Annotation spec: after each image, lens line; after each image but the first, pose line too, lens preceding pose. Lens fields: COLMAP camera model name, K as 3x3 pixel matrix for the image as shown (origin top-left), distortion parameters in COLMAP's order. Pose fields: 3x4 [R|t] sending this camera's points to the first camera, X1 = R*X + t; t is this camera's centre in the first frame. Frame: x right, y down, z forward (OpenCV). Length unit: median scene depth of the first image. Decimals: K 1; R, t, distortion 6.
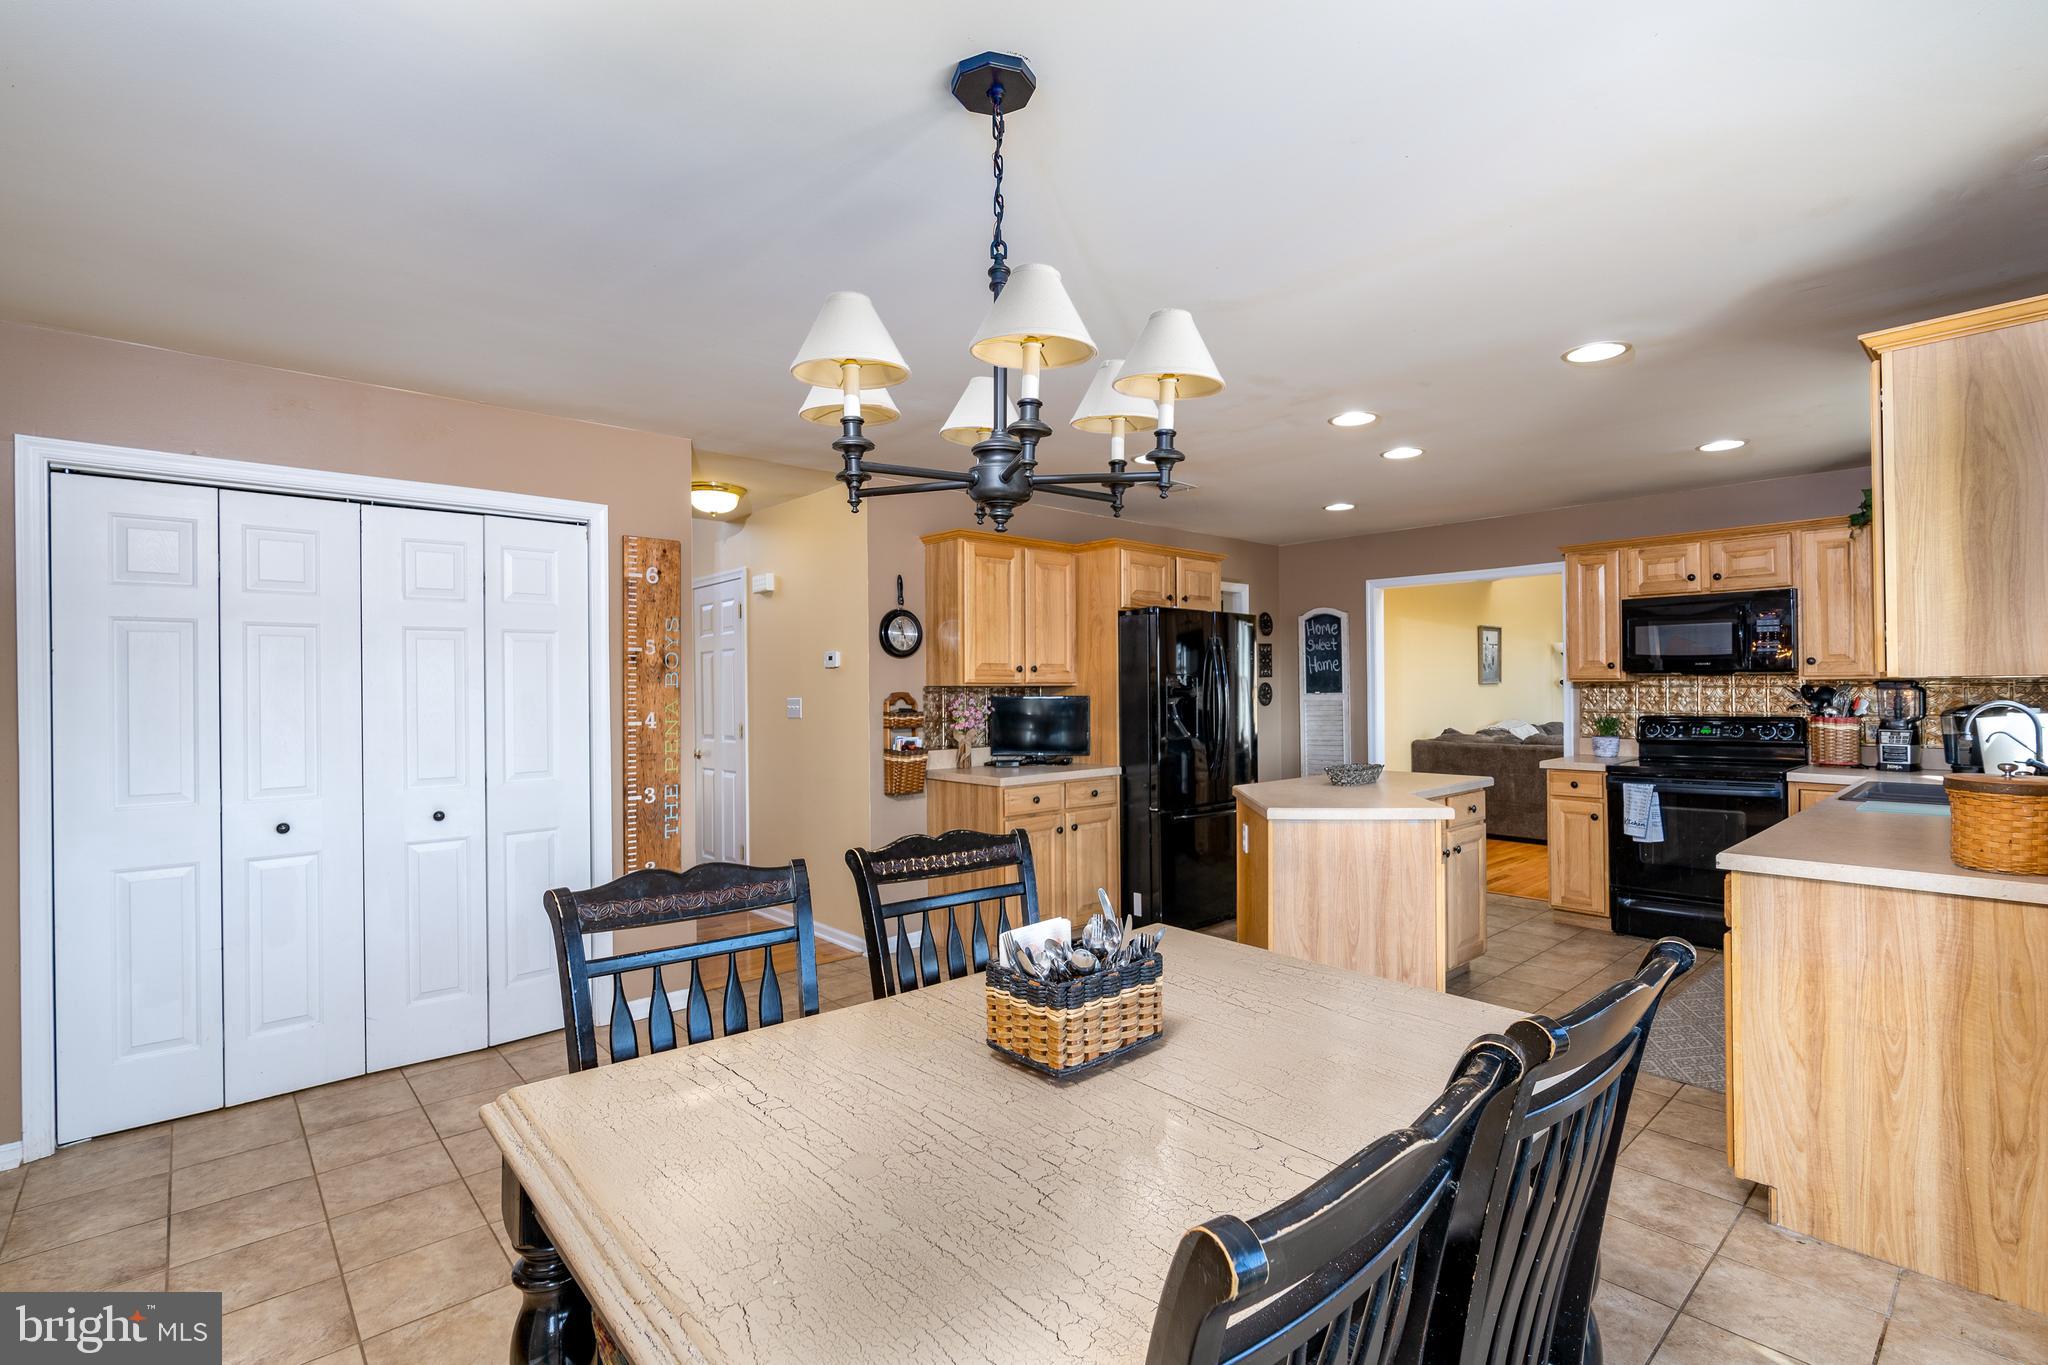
lens RADIAL K [[930.1, 0, 1017.0], [0, 930.1, 689.0], [0, 0, 1]] dist [-0.013925, 0.002668]
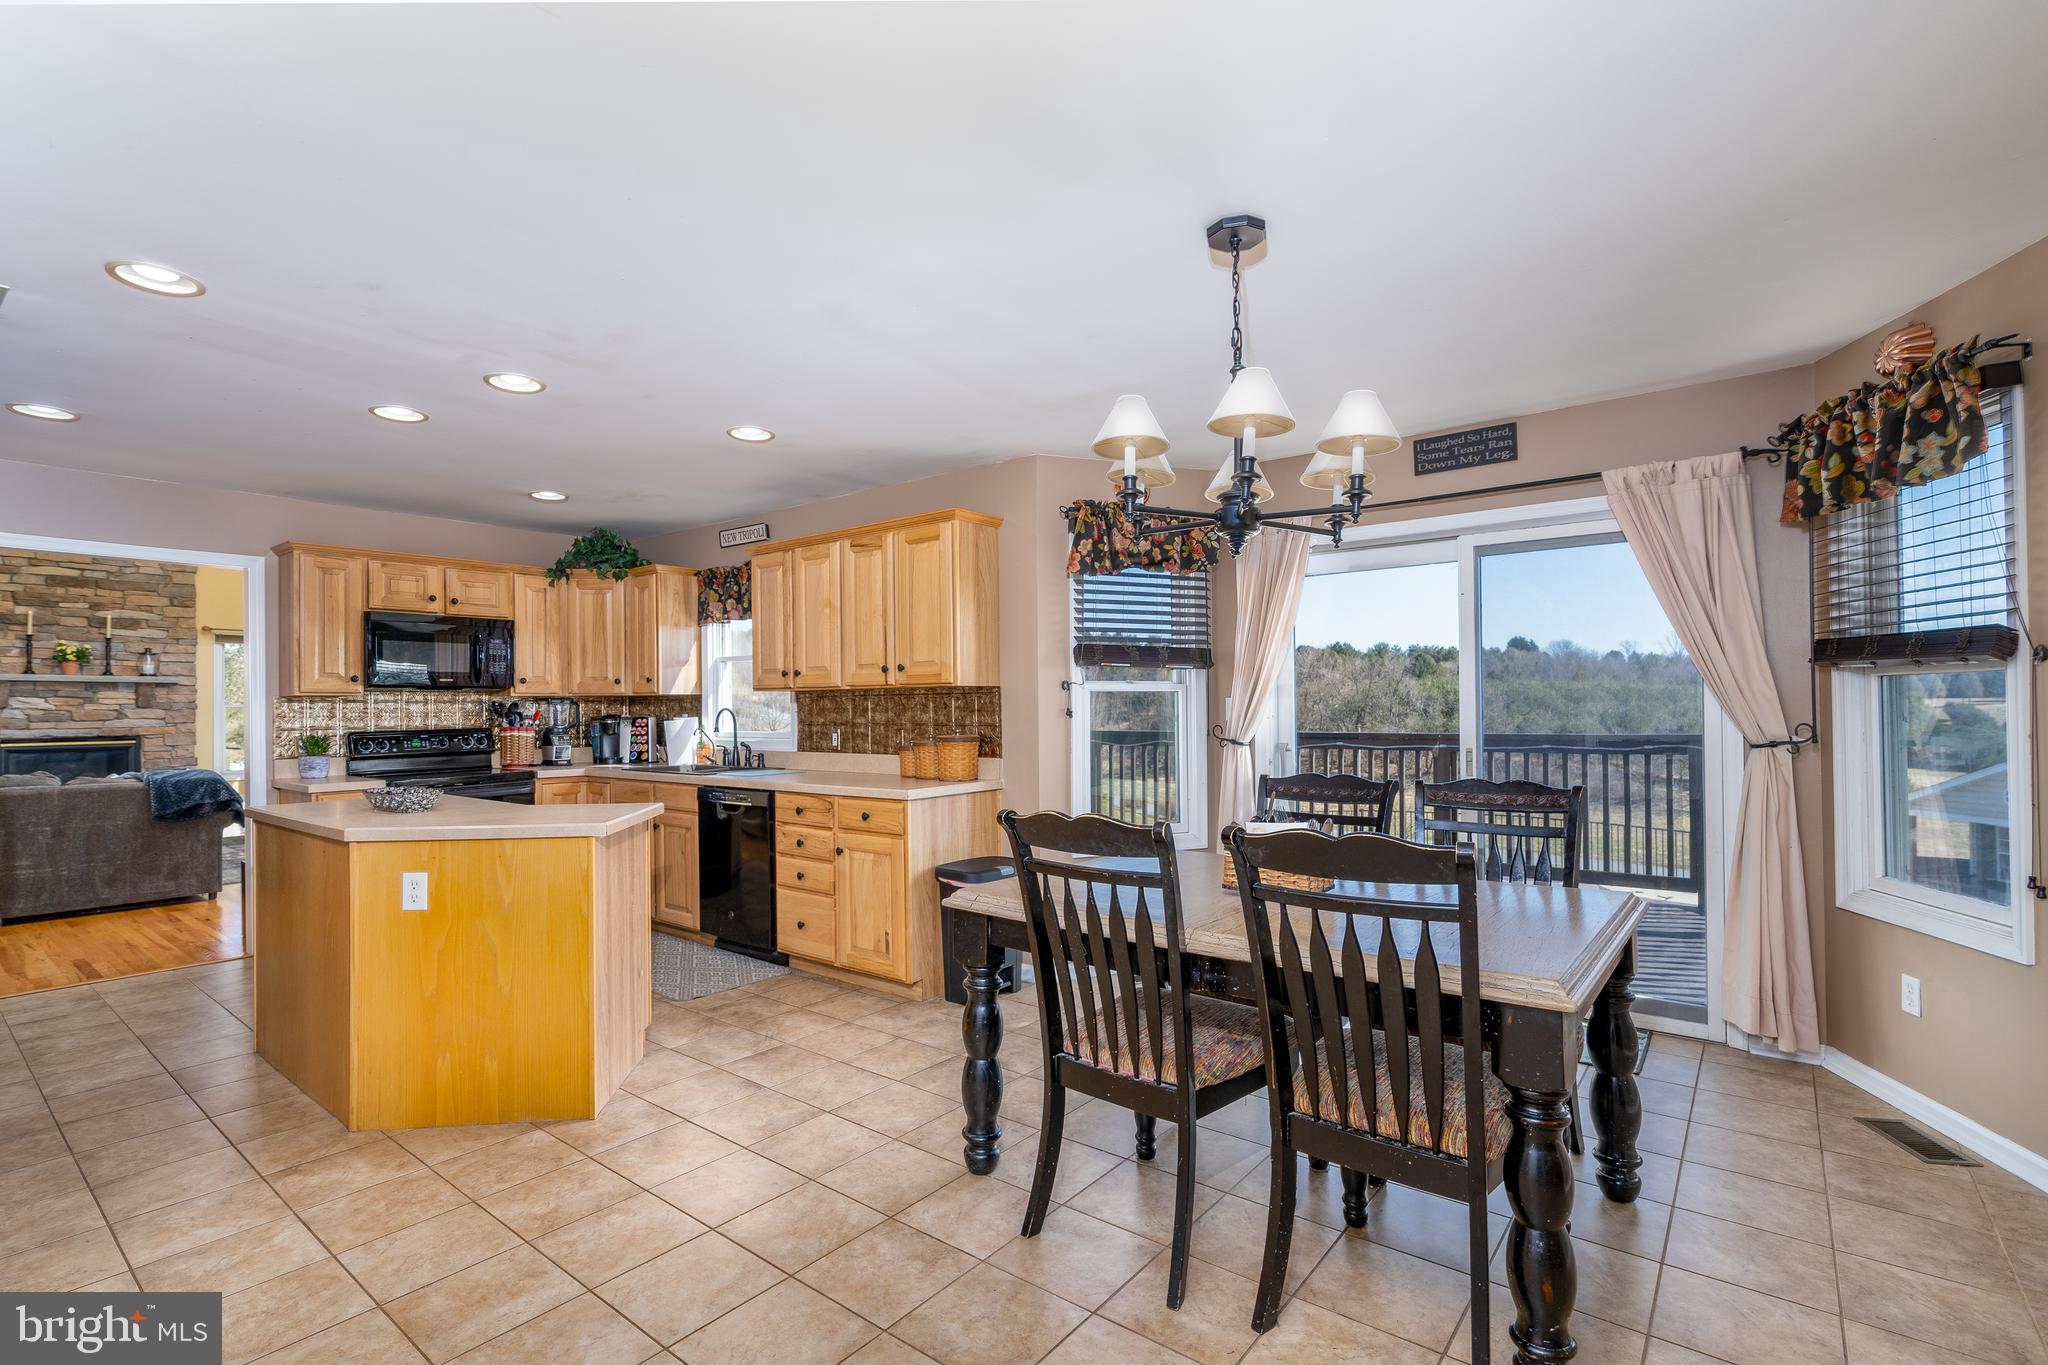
lens RADIAL K [[930.1, 0, 1021.2], [0, 930.1, 700.0], [0, 0, 1]] dist [-0.013925, 0.002668]
pose [[-0.182914, 0.009480, 0.983083, -0.820689], [0.005465, 0.999948, -0.008625, 0.016148], [-0.983114, 0.003795, -0.182956, 1.026305]]
